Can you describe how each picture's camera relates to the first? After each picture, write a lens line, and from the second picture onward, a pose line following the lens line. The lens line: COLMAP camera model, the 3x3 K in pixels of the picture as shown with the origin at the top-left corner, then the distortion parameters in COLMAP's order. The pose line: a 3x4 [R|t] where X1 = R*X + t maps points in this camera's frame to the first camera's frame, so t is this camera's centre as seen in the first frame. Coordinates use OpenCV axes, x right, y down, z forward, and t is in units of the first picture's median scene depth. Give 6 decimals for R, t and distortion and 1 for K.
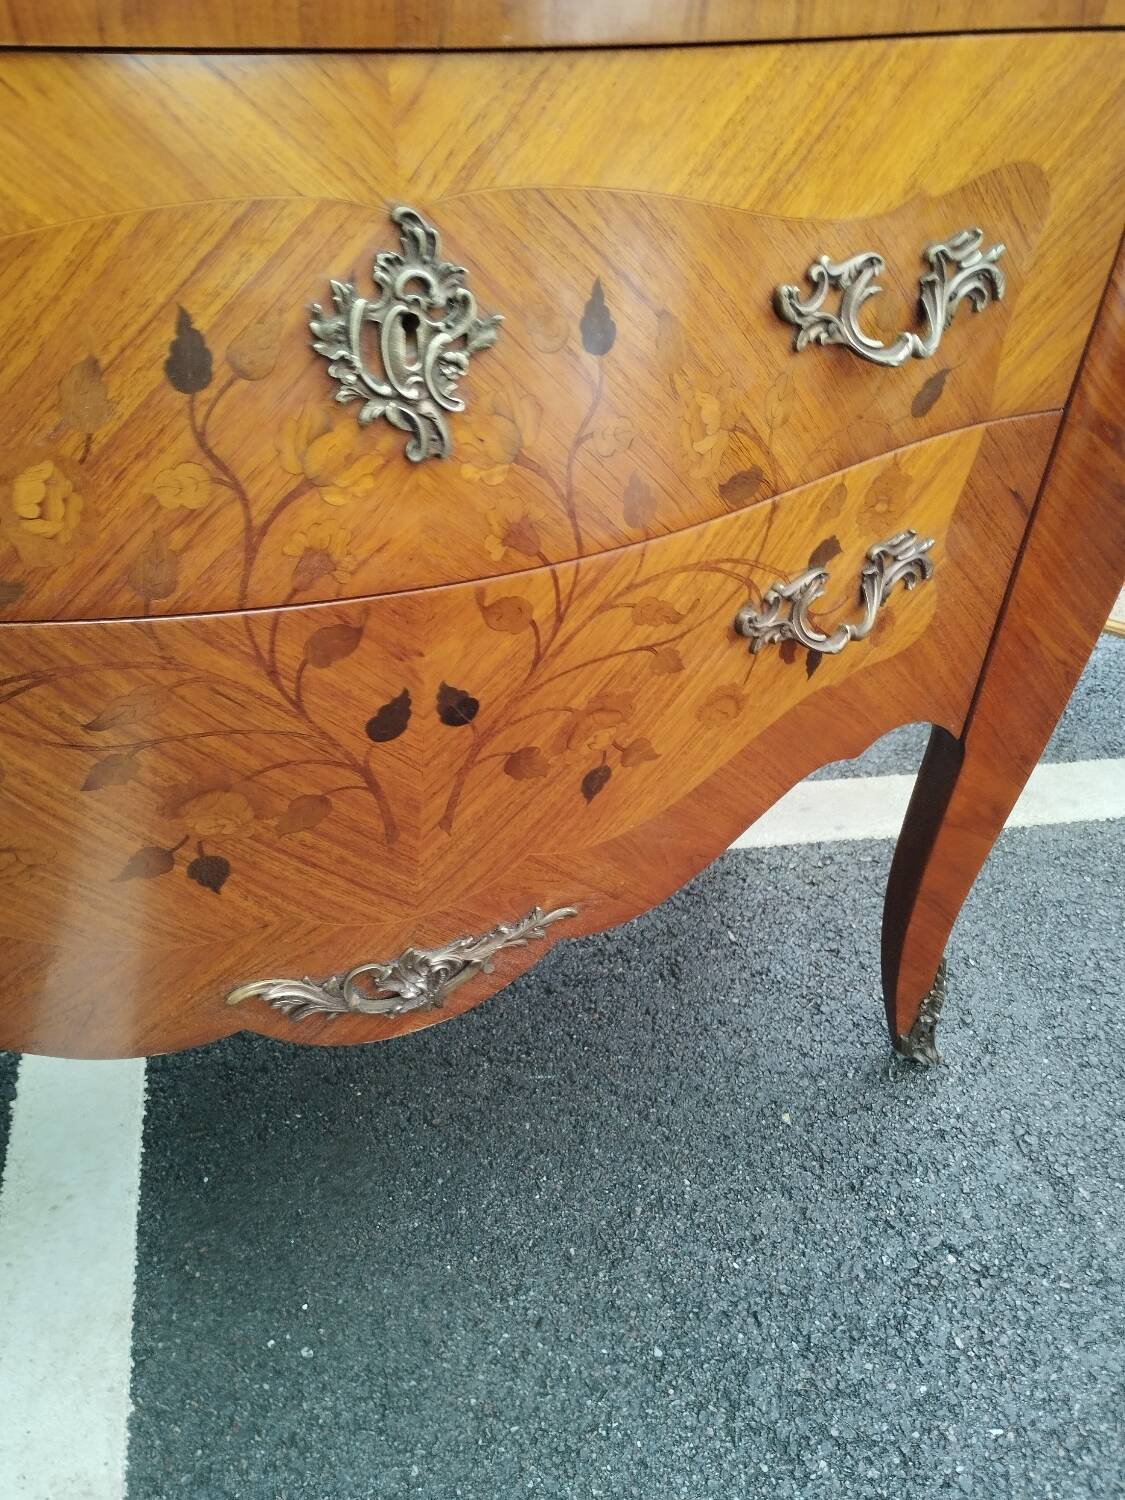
lens RADIAL K [[1284.2, 0, 571.4], [0, 1284.2, 742.2], [0, 0, 1]] dist [0.063942, -0.092531]
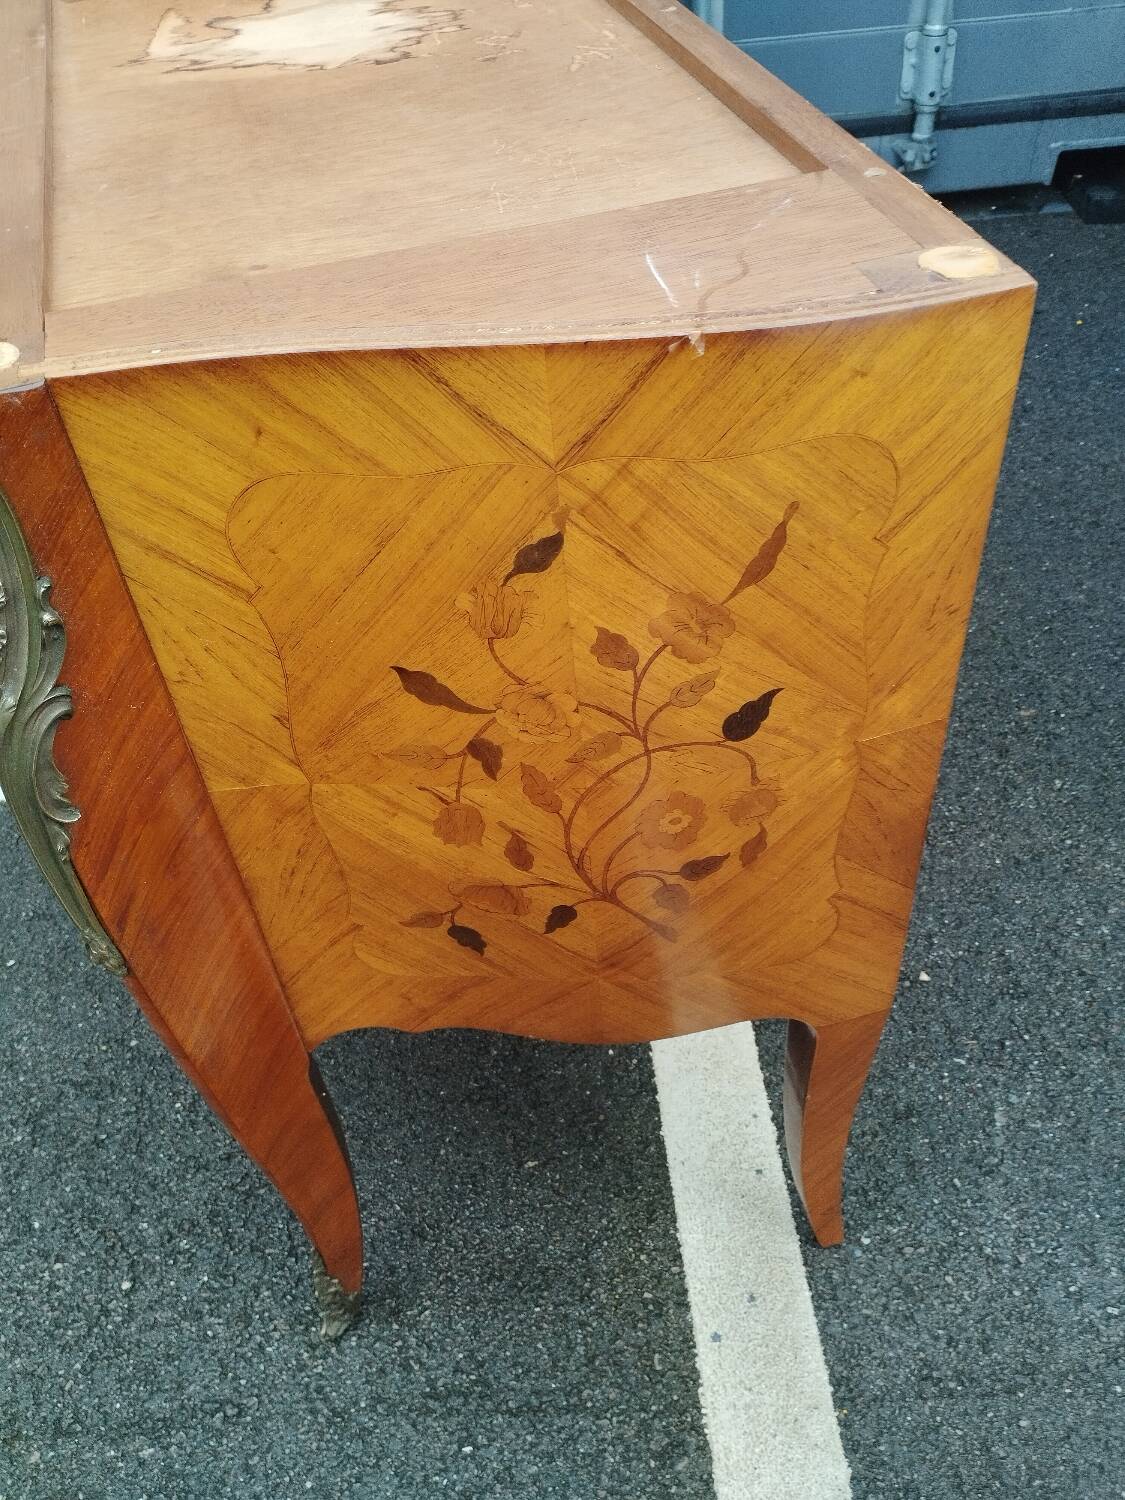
lens RADIAL K [[1284.2, 0, 570.4], [0, 1284.2, 764.6], [0, 0, 1]] dist [0.063942, -0.092531]
pose [[-0.132182, 0.655382, -0.743642, 0.872572], [-0.547382, 0.577195, 0.605986, -0.827350], [0.826378, 0.487156, 0.282449, 0.884871]]
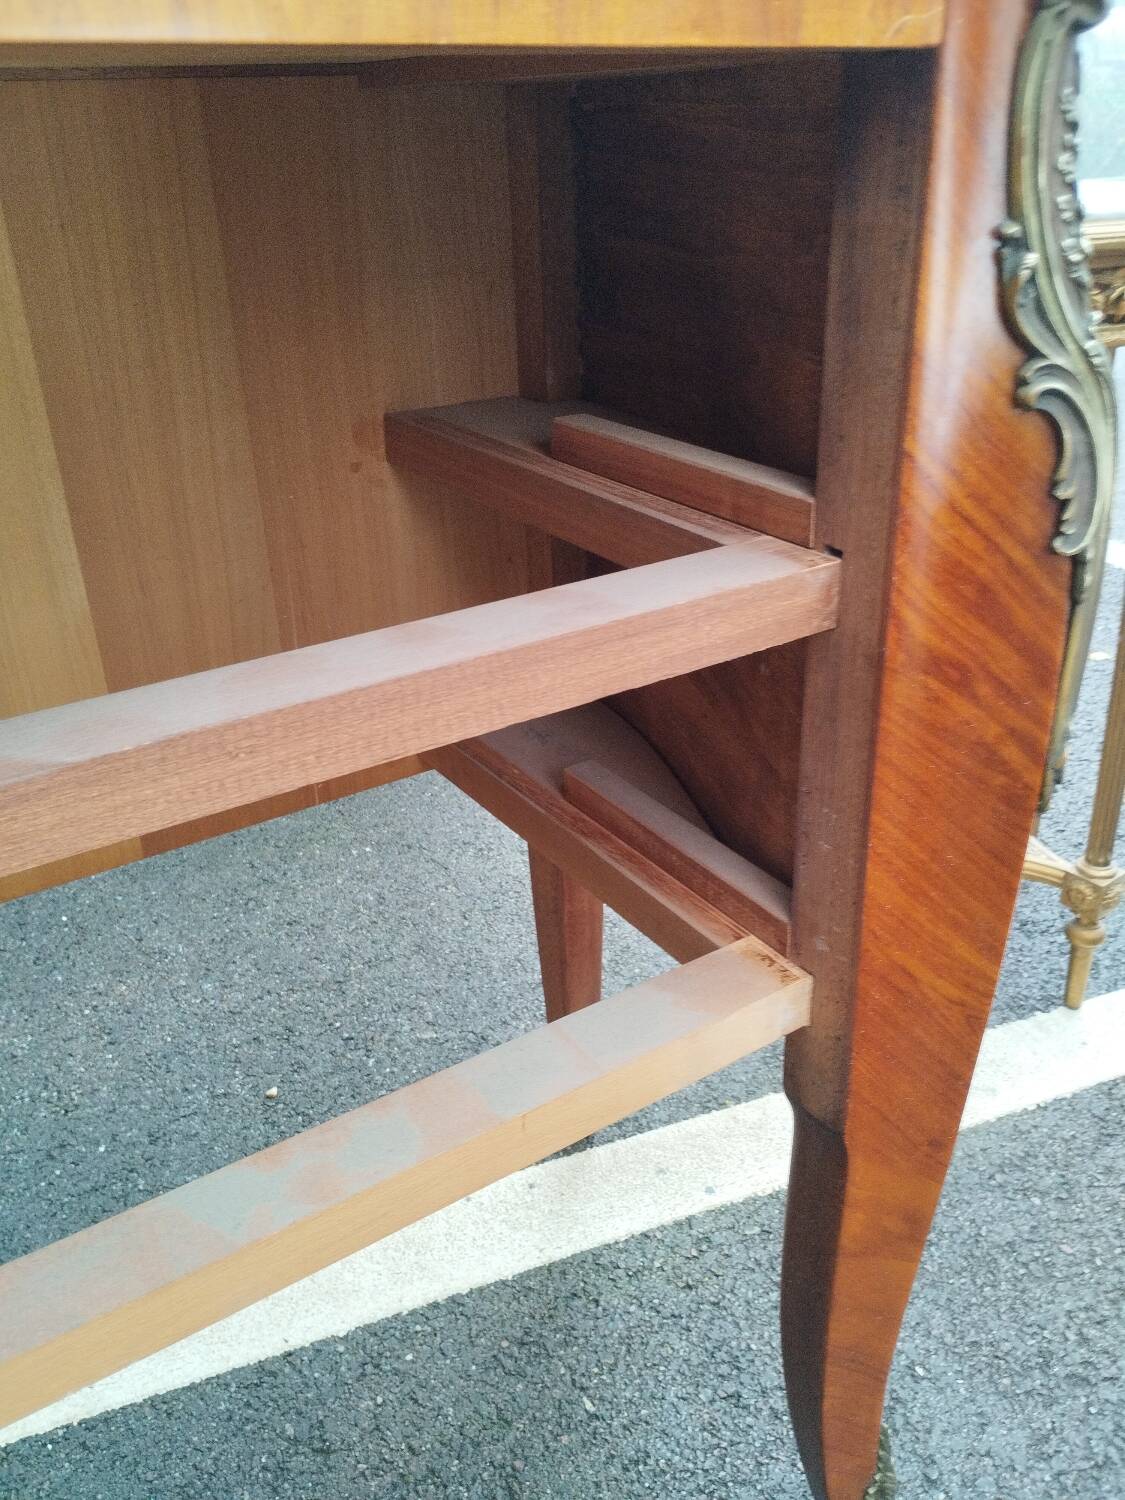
lens RADIAL K [[1284.2, 0, 558.3], [0, 1284.2, 750.1], [0, 0, 1]] dist [0.063942, -0.092531]
pose [[0.981729, -0.158994, 0.104543, 0.128438], [0.175230, 0.969572, -0.170955, -0.110088], [-0.074181, 0.186151, 0.979717, 0.338281]]
